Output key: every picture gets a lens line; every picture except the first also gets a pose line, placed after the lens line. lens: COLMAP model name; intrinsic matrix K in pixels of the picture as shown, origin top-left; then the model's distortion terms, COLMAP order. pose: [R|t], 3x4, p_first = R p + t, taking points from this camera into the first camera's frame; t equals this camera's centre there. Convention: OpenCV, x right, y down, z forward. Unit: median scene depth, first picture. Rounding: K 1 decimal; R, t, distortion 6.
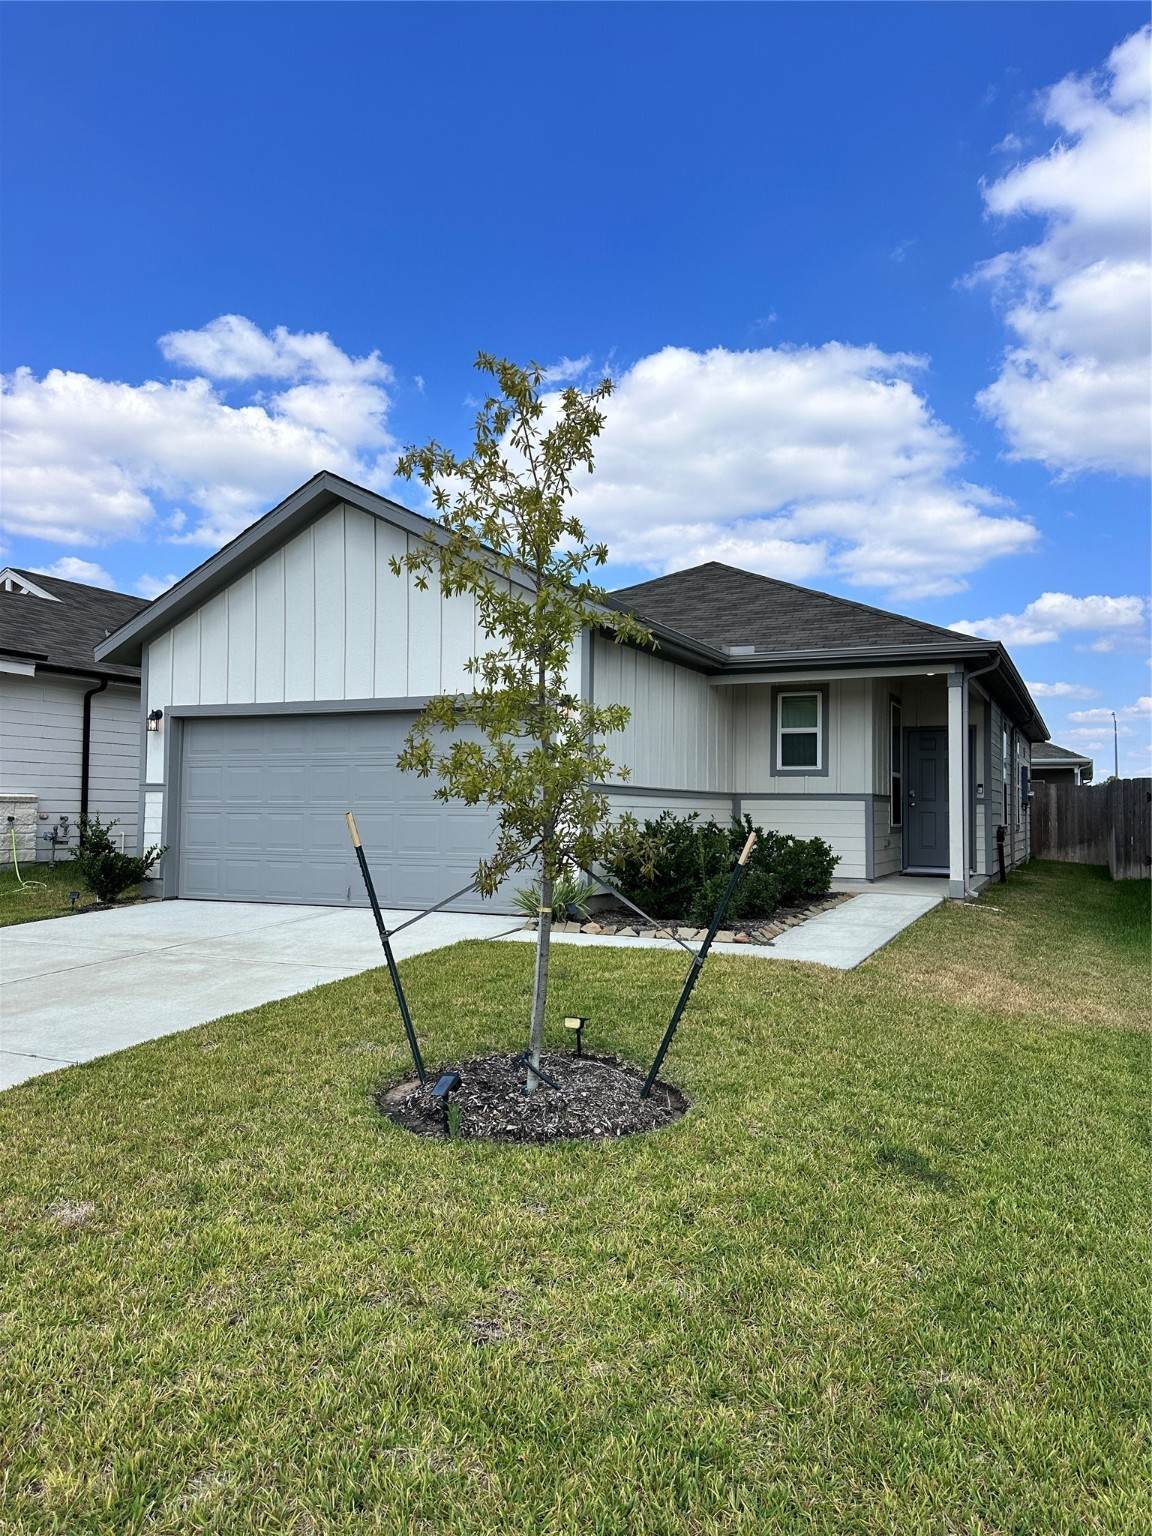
lens RADIAL K [[1073.1, 0, 576.0], [0, 1073.1, 768.0], [0, 0, 1]] dist [-0.012525, -0.000973]
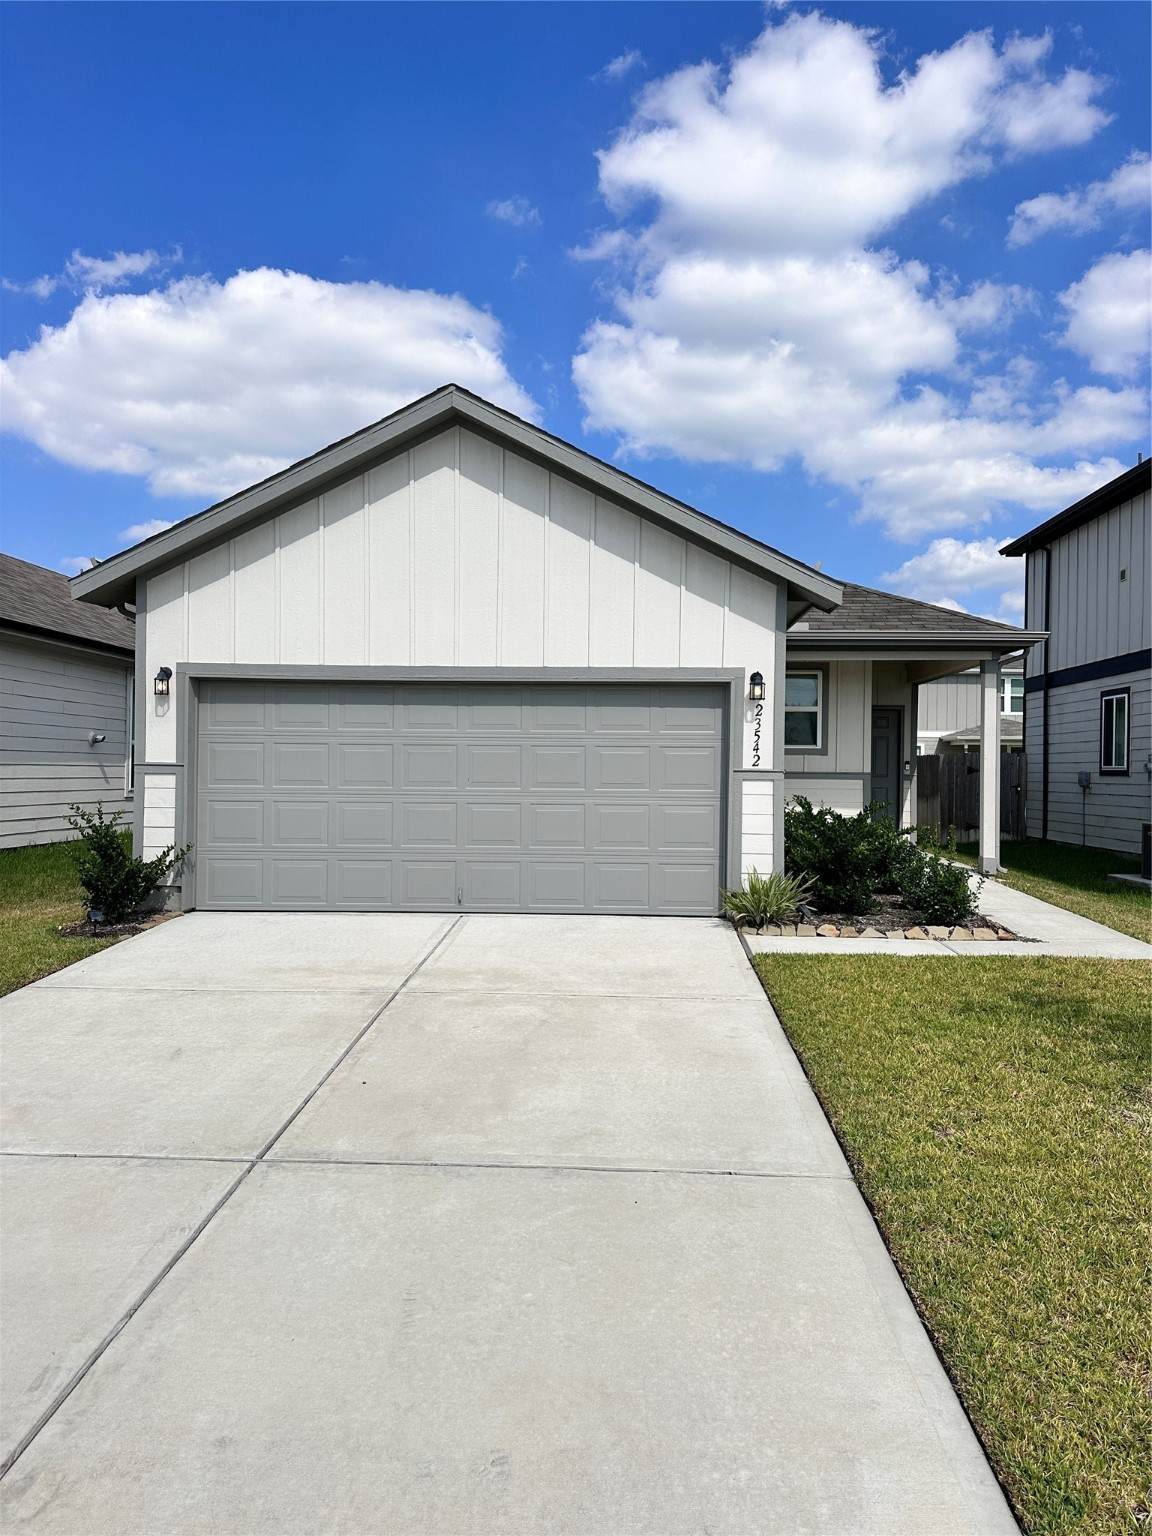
lens RADIAL K [[1081.7, 0, 576.0], [0, 1081.7, 768.0], [0, 0, 1]] dist [0.020419, -0.000825]
pose [[0.925835, 0.002229, 0.377921, -0.409013], [-0.018771, 0.999020, 0.040092, -0.018656], [-0.377461, -0.044212, 0.924969, 0.166317]]
